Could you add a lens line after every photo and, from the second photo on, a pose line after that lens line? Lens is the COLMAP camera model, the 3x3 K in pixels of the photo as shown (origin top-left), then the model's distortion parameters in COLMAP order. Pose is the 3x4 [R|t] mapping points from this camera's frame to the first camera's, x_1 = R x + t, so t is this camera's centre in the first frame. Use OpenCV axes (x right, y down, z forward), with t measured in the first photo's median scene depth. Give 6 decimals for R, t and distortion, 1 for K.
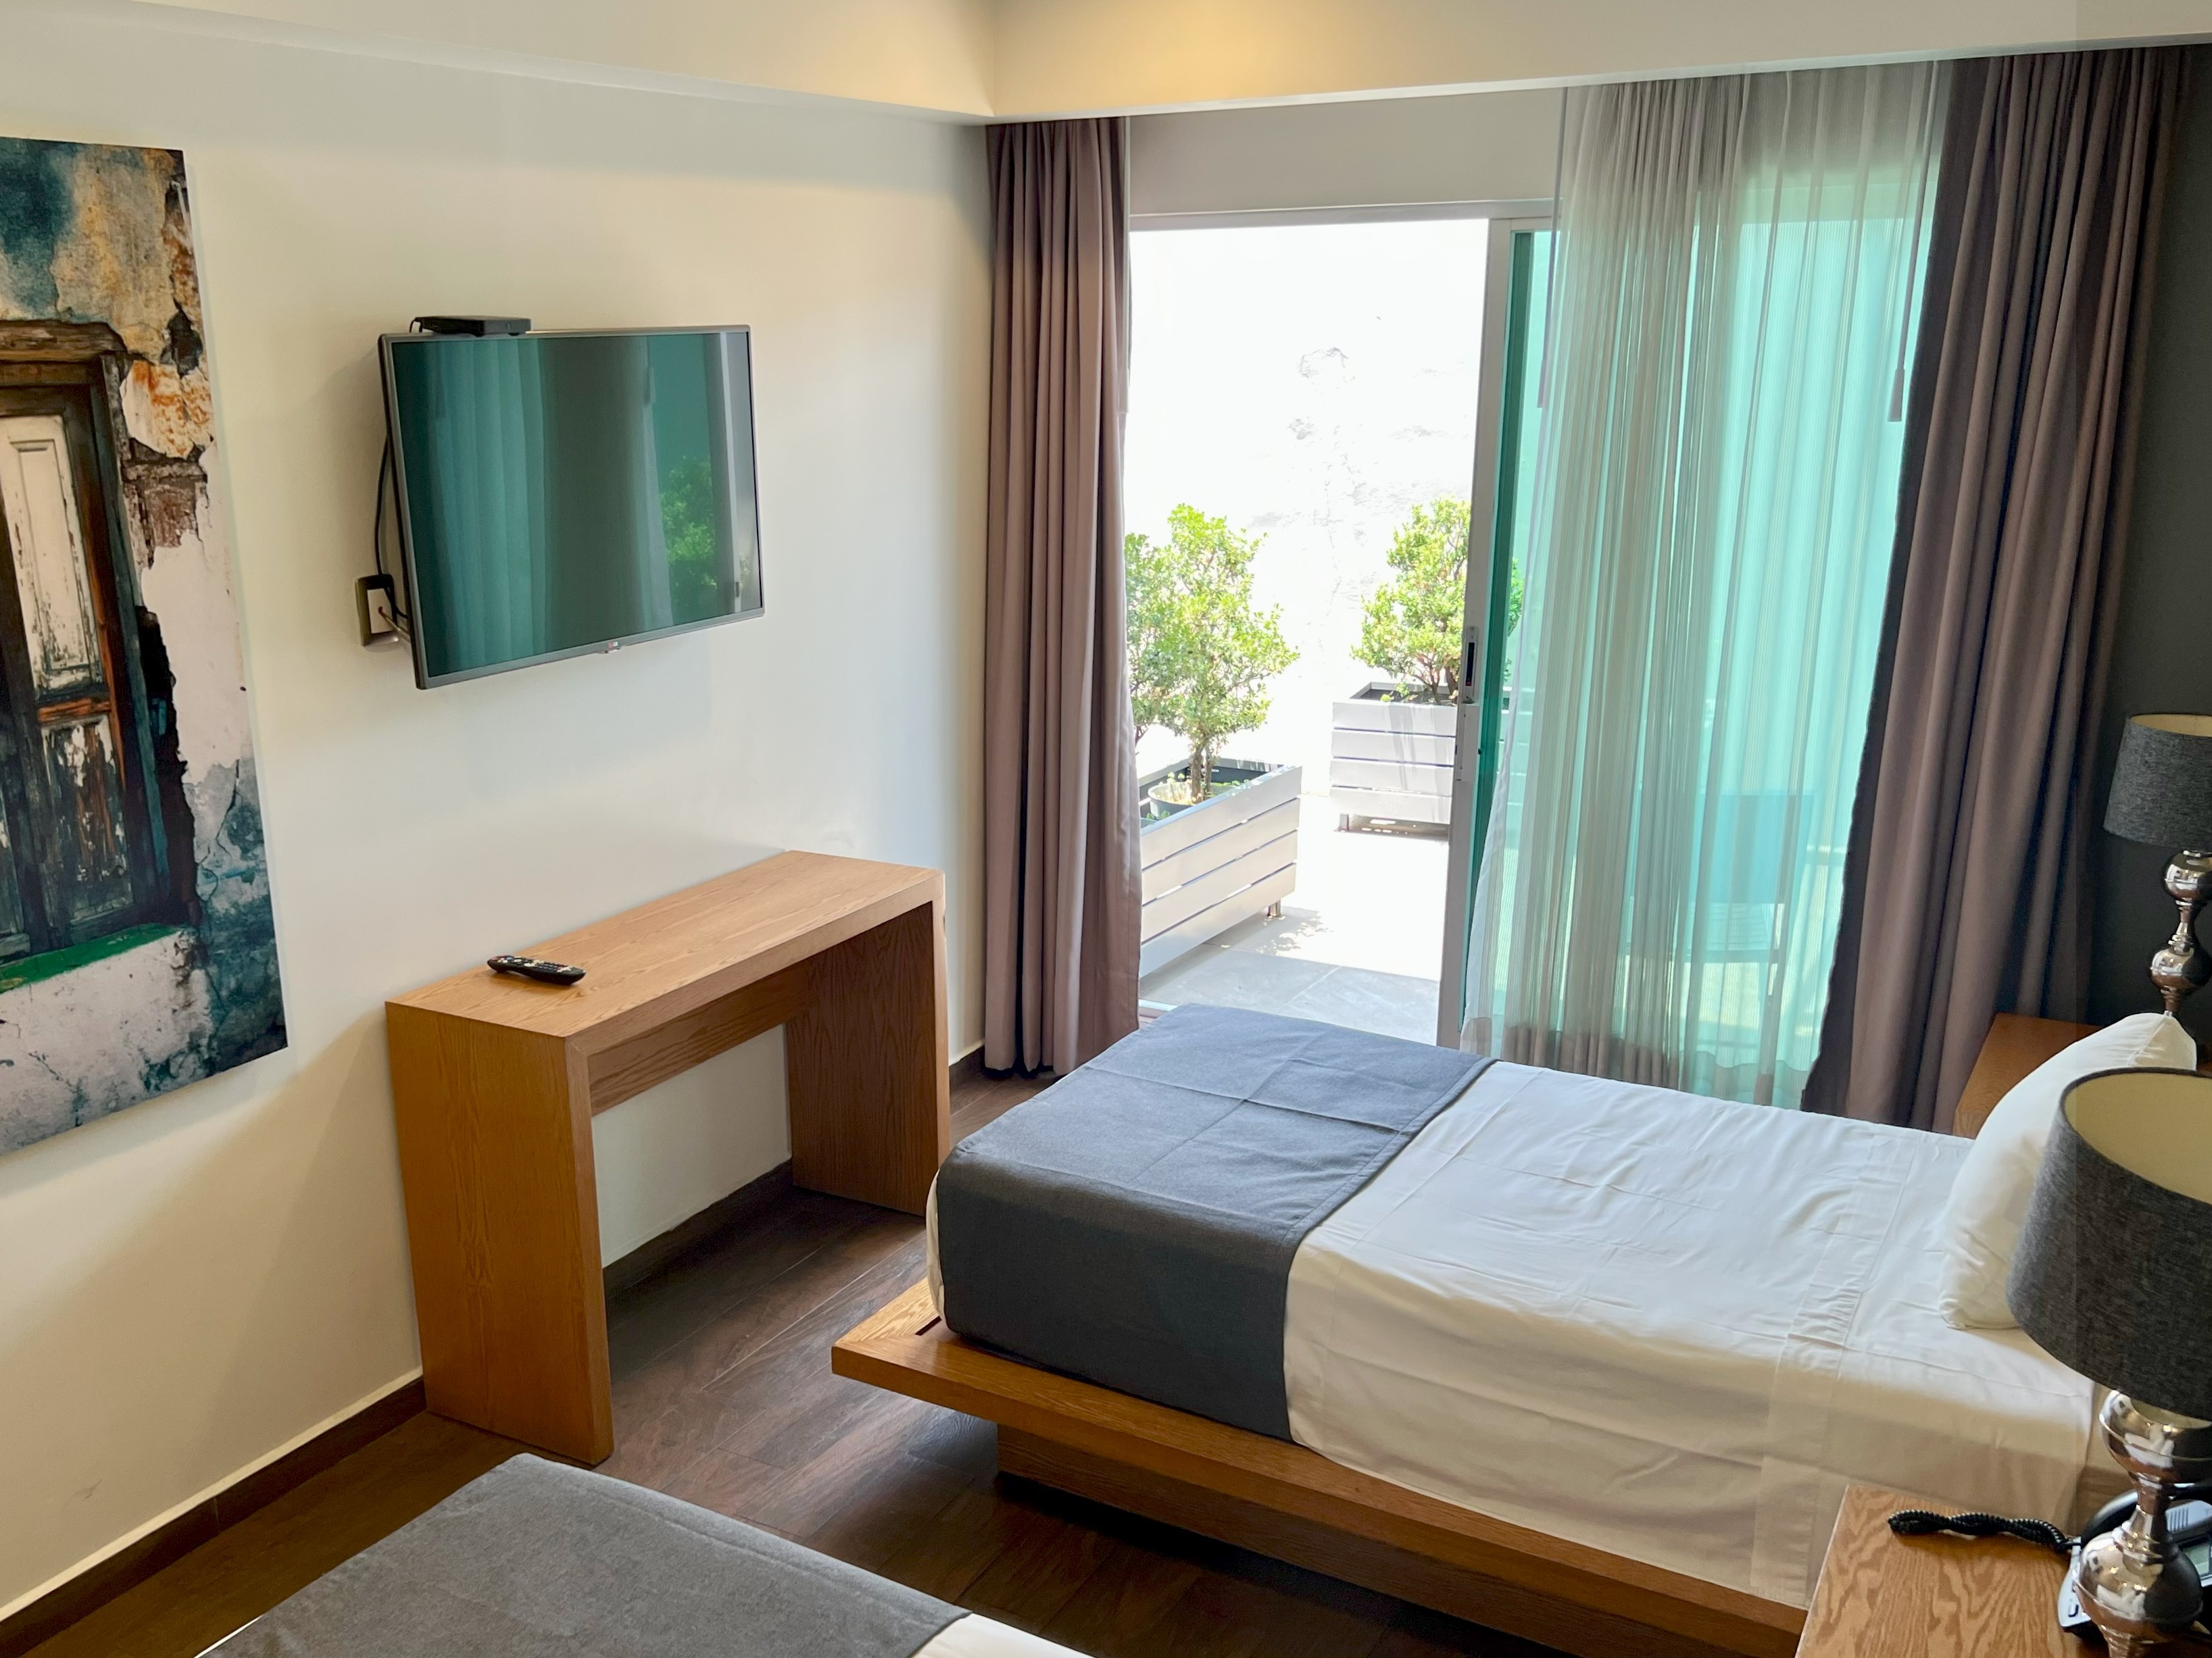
lens RADIAL K [[2009.2, 0, 924.4], [0, 2009.2, 966.0], [0, 0, 1]] dist [0.017582, 0.000000]
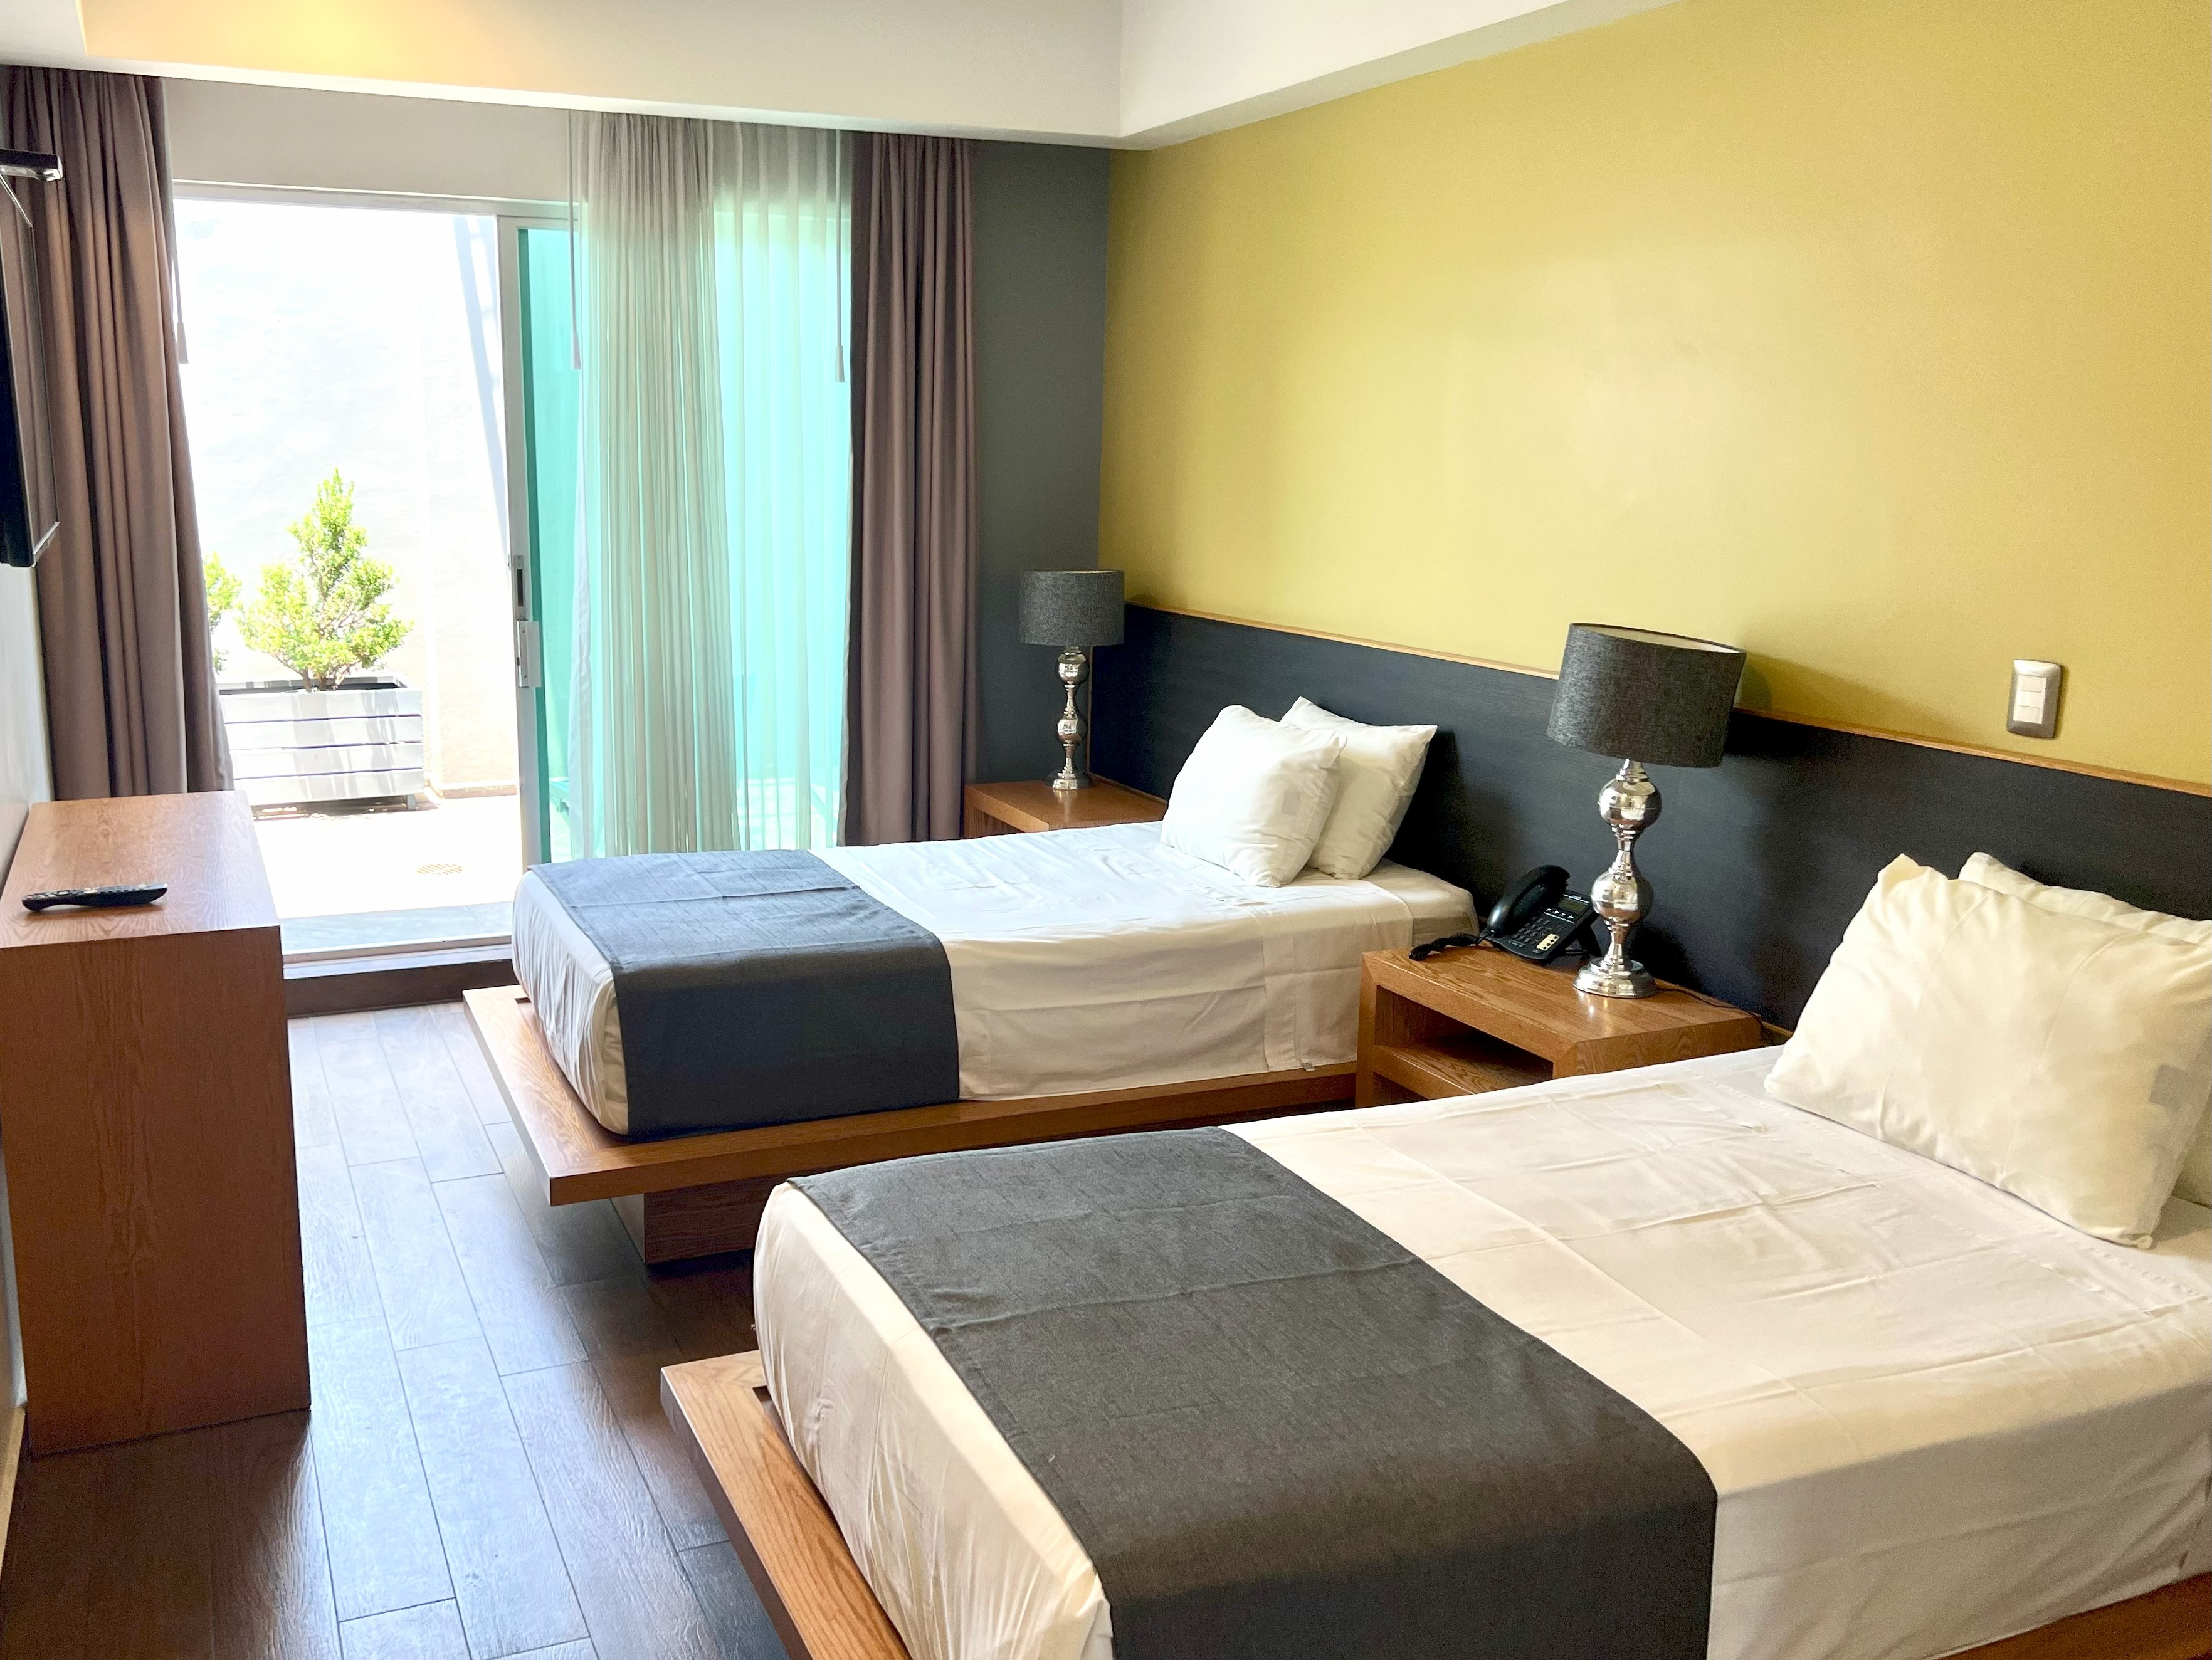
lens RADIAL K [[1879.0, 0, 920.8], [0, 1879.0, 824.7], [0, 0, 1]] dist [0.064206, -0.080261]
pose [[0.611525, -0.136956, 0.779282, -0.713467], [0.222033, 0.975035, -0.002876, 0.062541], [-0.759433, 0.174785, 0.626667, 0.232396]]
